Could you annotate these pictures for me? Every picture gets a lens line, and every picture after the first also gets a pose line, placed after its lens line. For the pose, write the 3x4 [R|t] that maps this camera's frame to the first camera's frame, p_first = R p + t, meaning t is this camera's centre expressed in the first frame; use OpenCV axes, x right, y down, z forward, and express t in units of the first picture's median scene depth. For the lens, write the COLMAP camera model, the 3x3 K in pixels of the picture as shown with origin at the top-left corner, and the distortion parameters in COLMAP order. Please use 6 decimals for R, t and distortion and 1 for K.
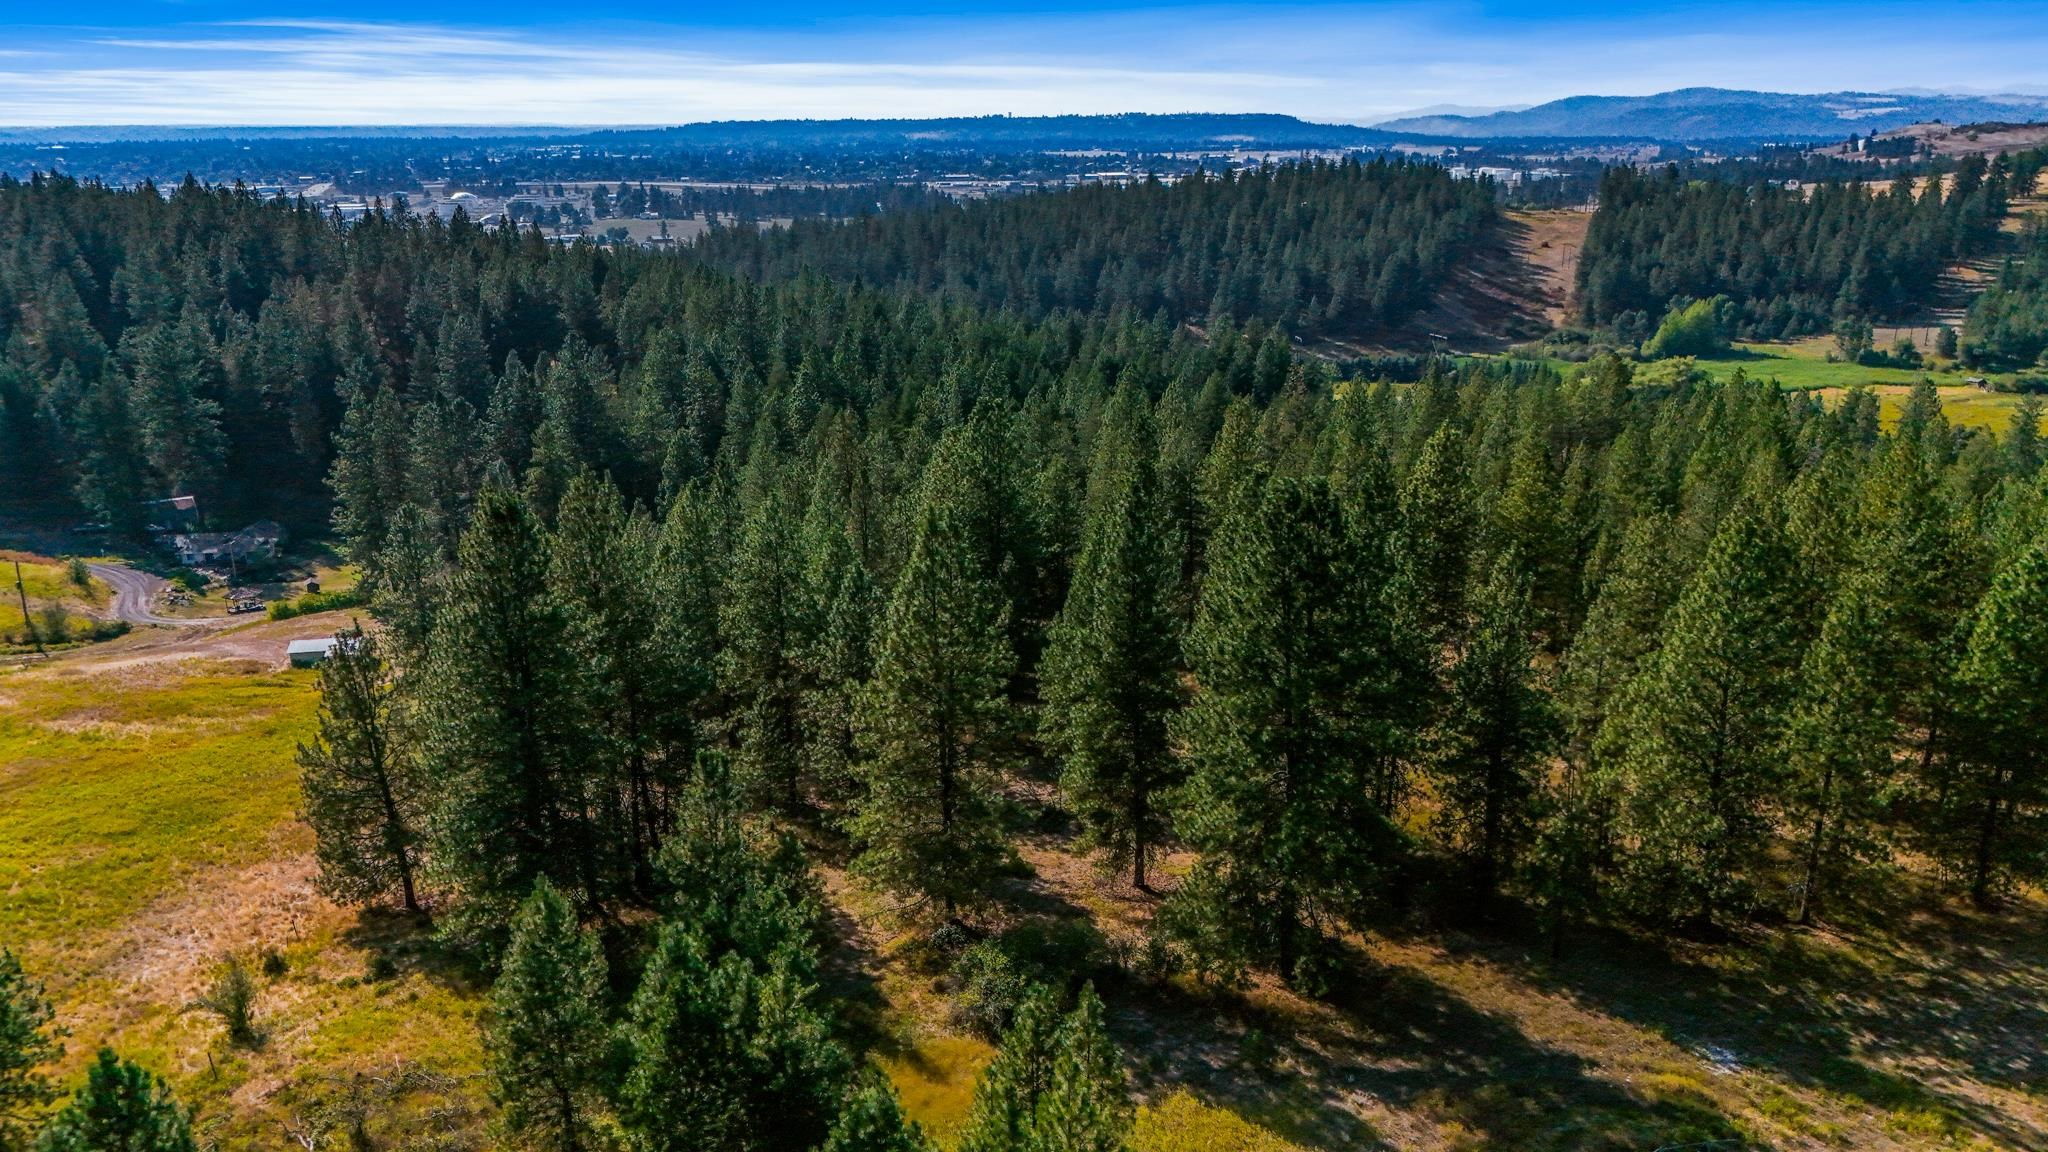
lens RADIAL K [[1514.2, 0, 1023.3], [0, 1514.2, 567.3], [0, 0, 1]] dist [0.067865, -0.065022]
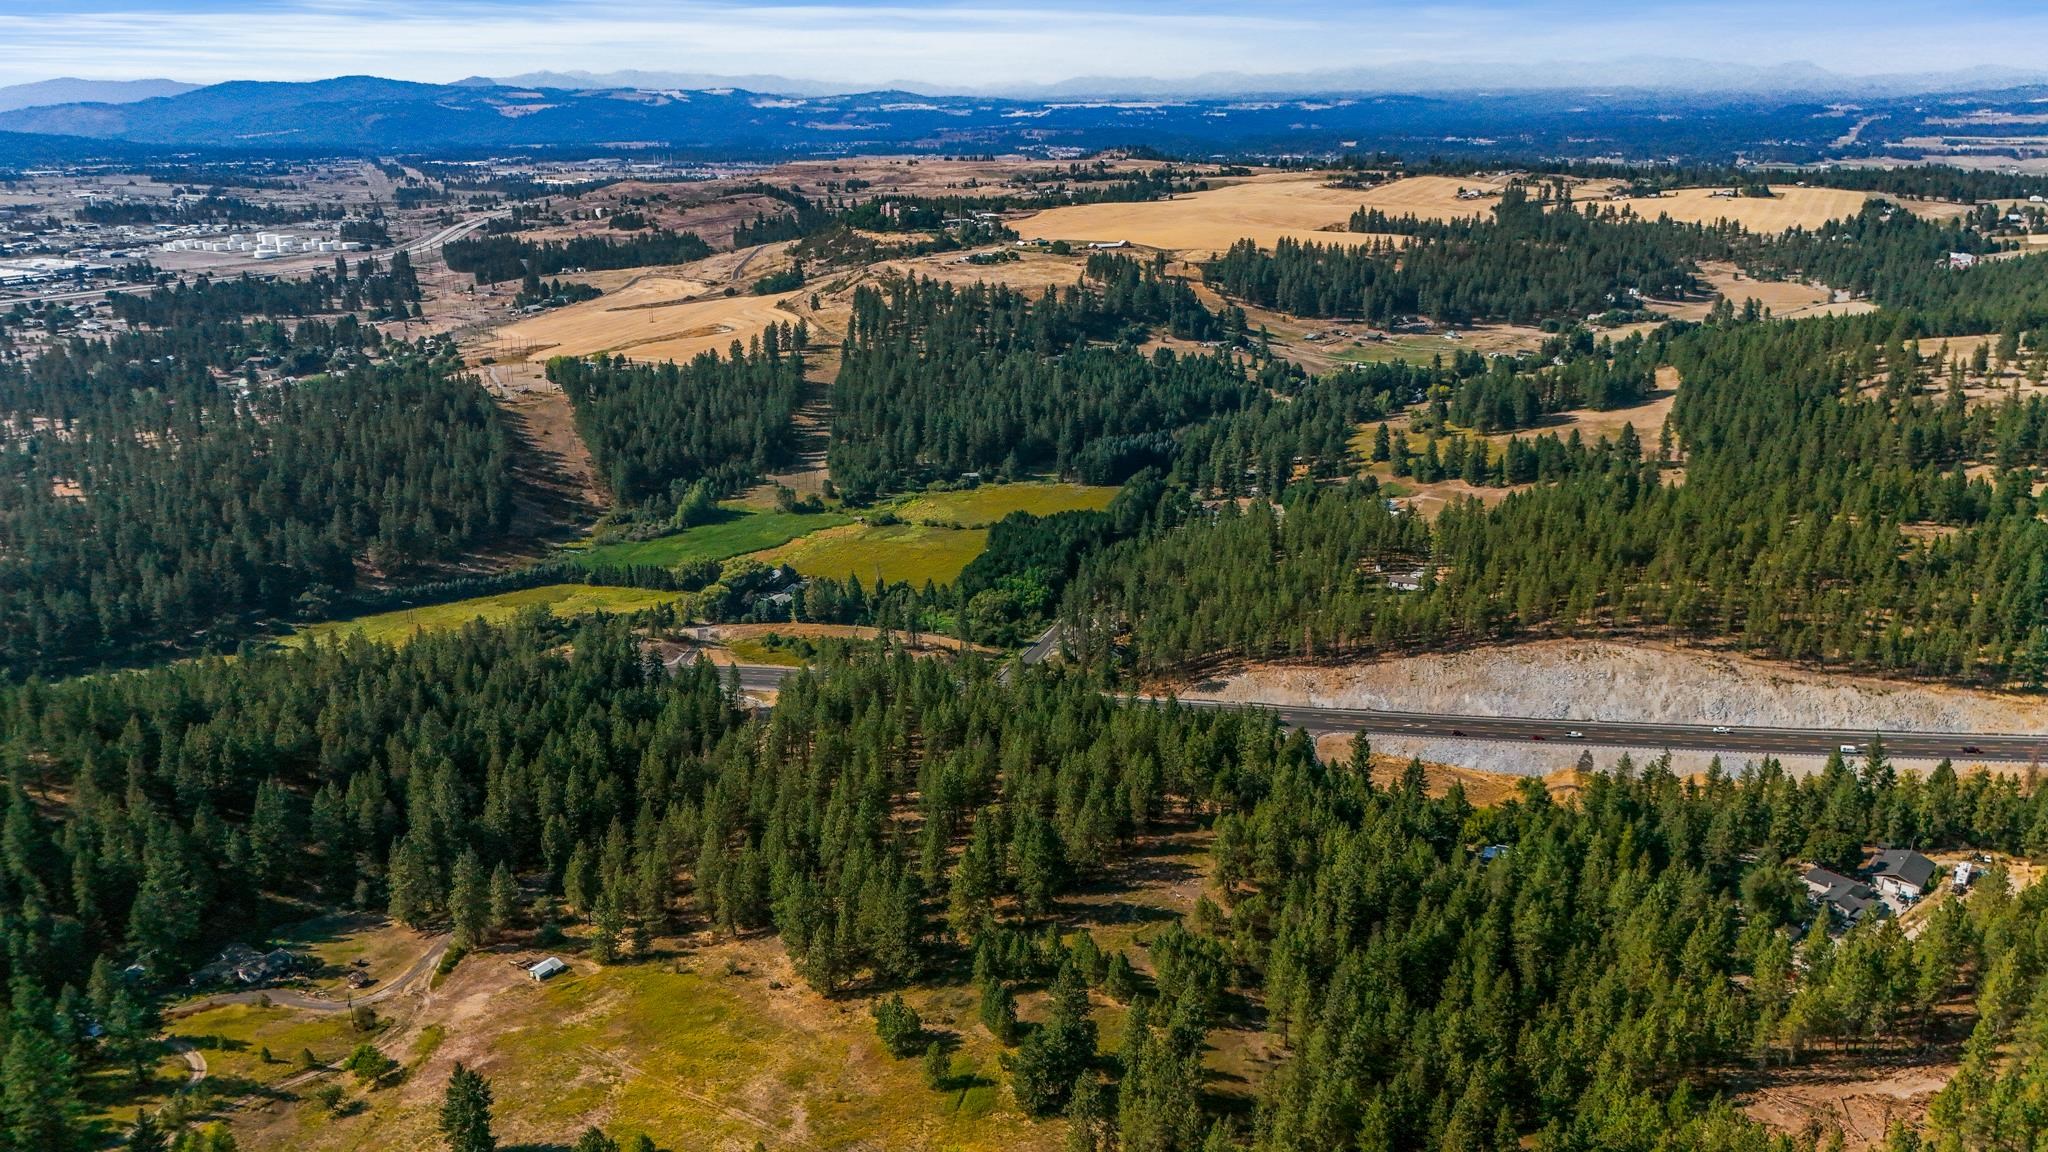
lens RADIAL K [[1514.2, 0, 1023.3], [0, 1514.2, 567.3], [0, 0, 1]] dist [0.067865, -0.065022]
pose [[0.698445, -0.213340, 0.683125, -2.569650], [0.201837, 0.974506, 0.097975, -1.127306], [-0.686612, 0.069450, 0.723699, -2.216829]]
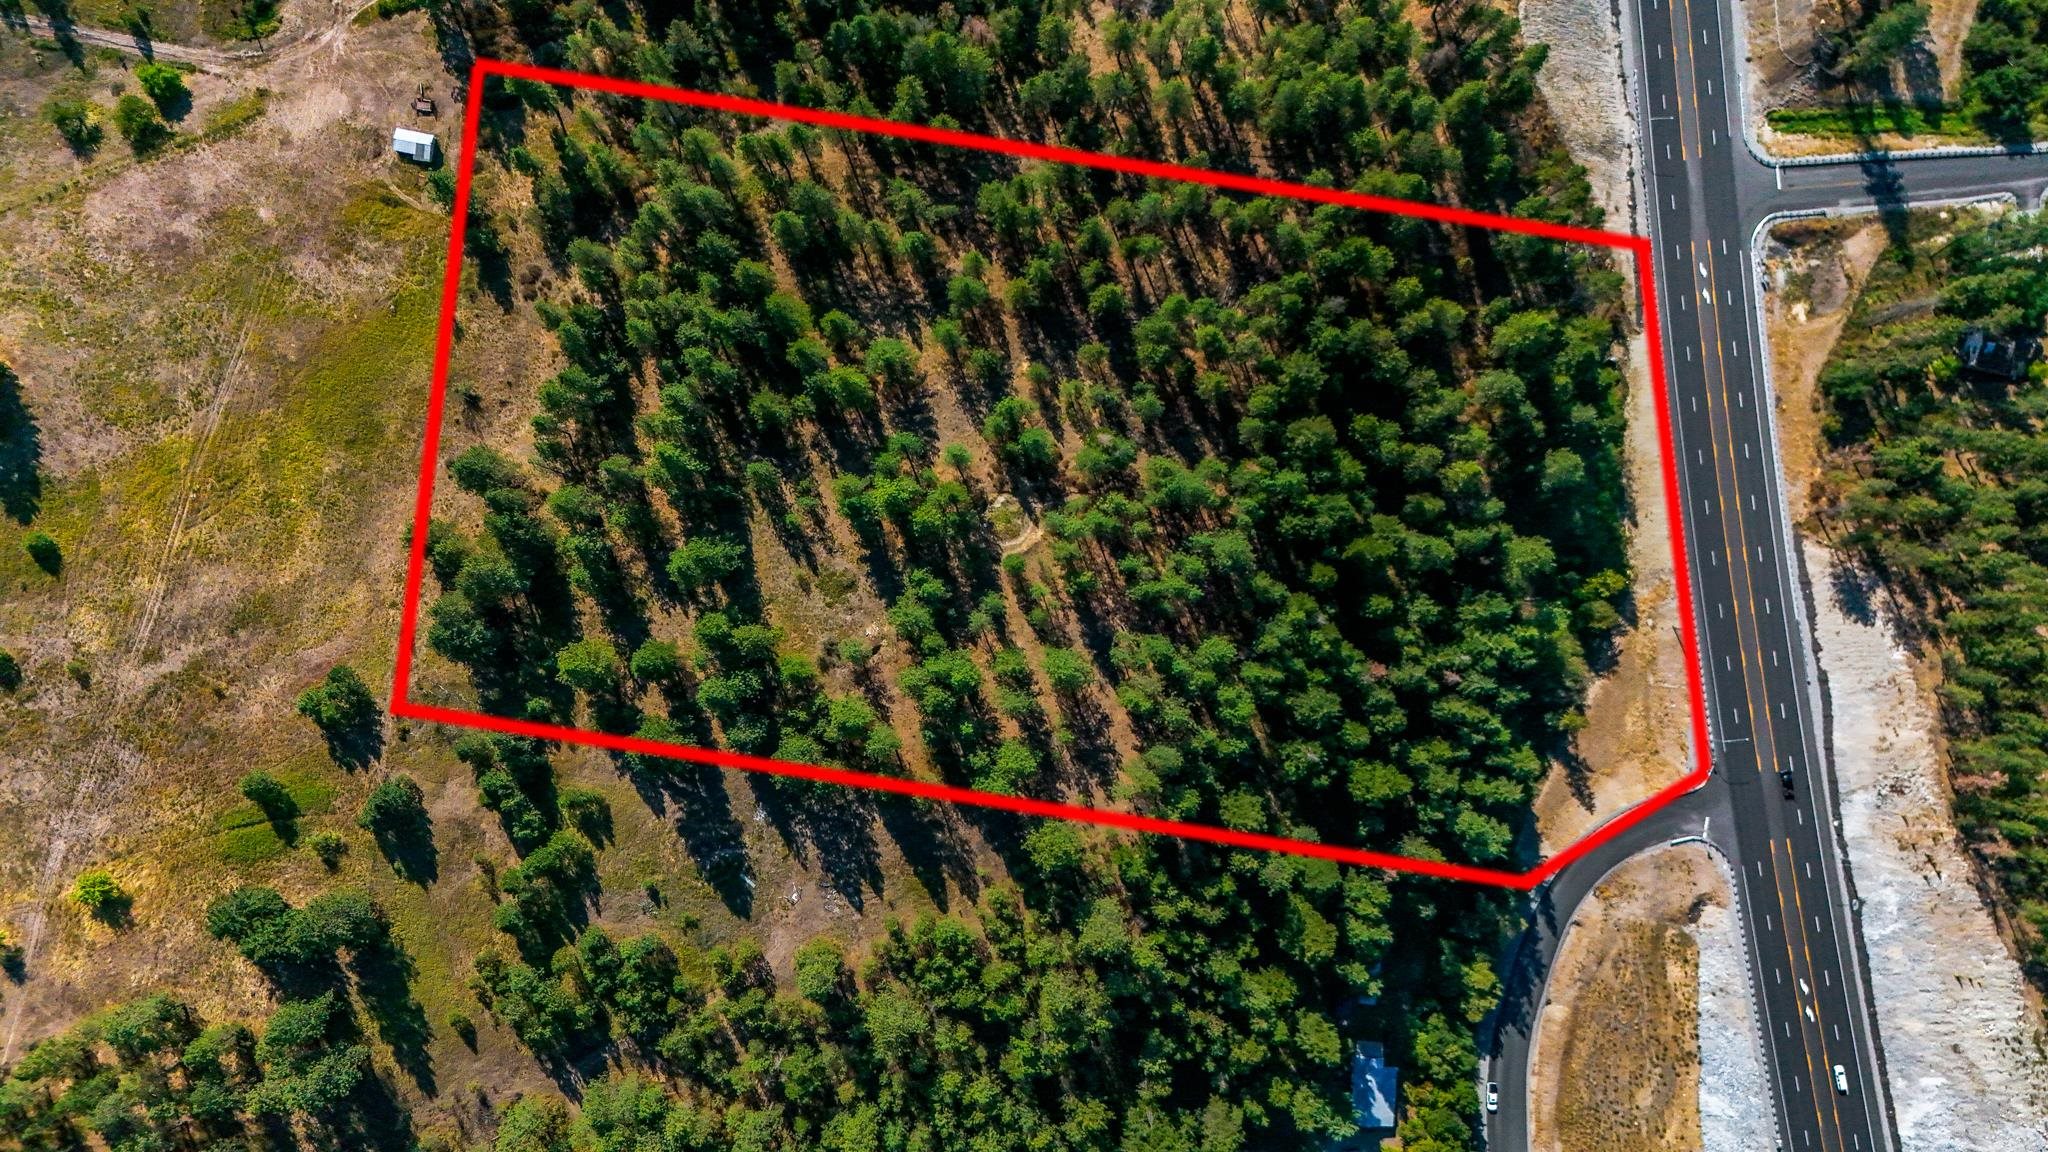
lens RADIAL K [[1514.2, 0, 1023.3], [0, 1514.2, 567.3], [0, 0, 1]] dist [0.067865, -0.065022]
pose [[0.936753, 0.349667, 0.015071, 0.630150], [-0.118249, 0.275672, 0.953951, -2.891364], [0.329411, -0.895398, 0.299584, 0.484938]]
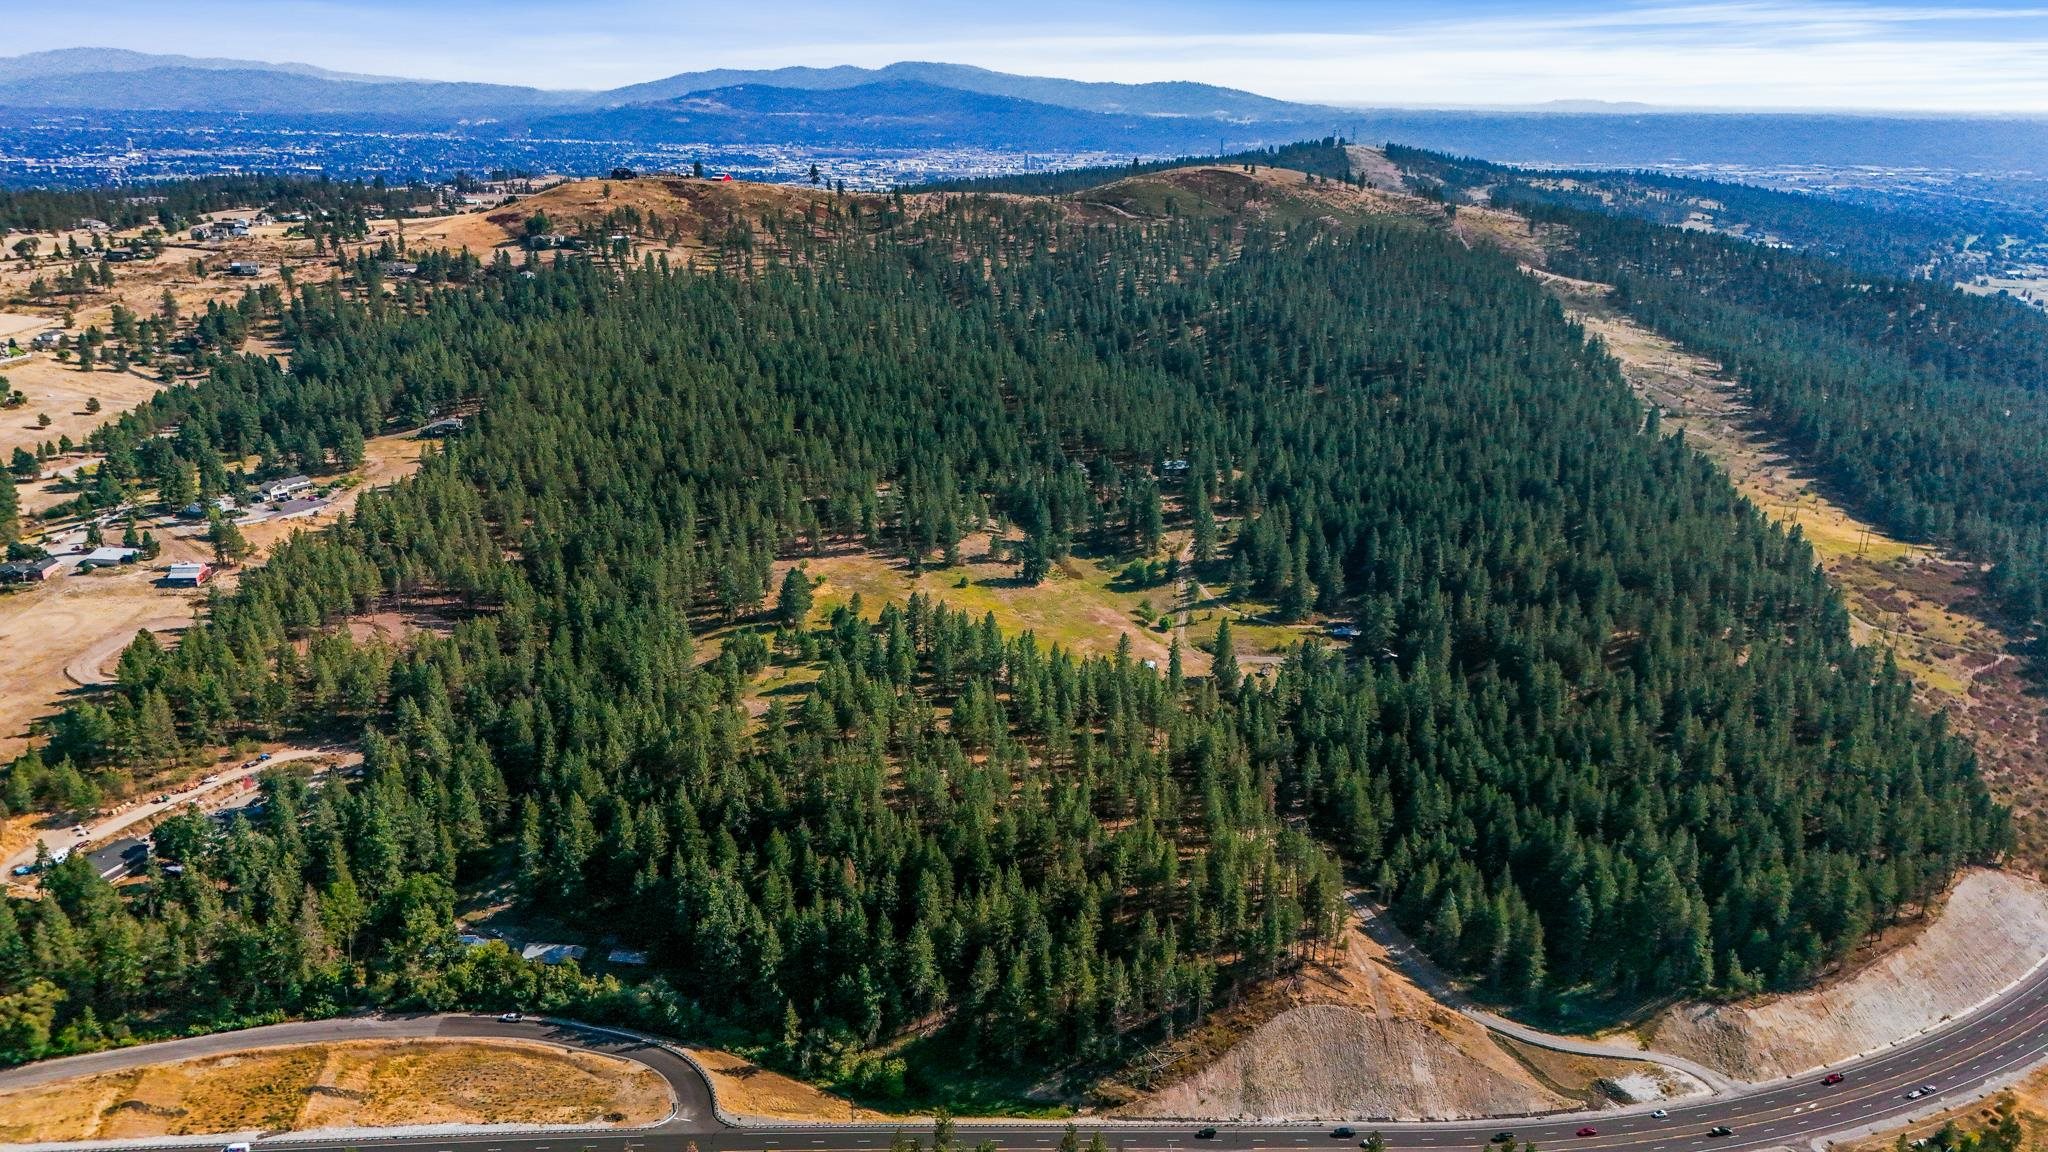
lens RADIAL K [[1514.2, 0, 1023.3], [0, 1514.2, 567.3], [0, 0, 1]] dist [0.067865, -0.065022]
pose [[-0.348369, 0.286250, -0.892580, 5.234260], [-0.273486, 0.879761, 0.388879, -2.753099], [0.896574, 0.379581, -0.228196, 2.688901]]
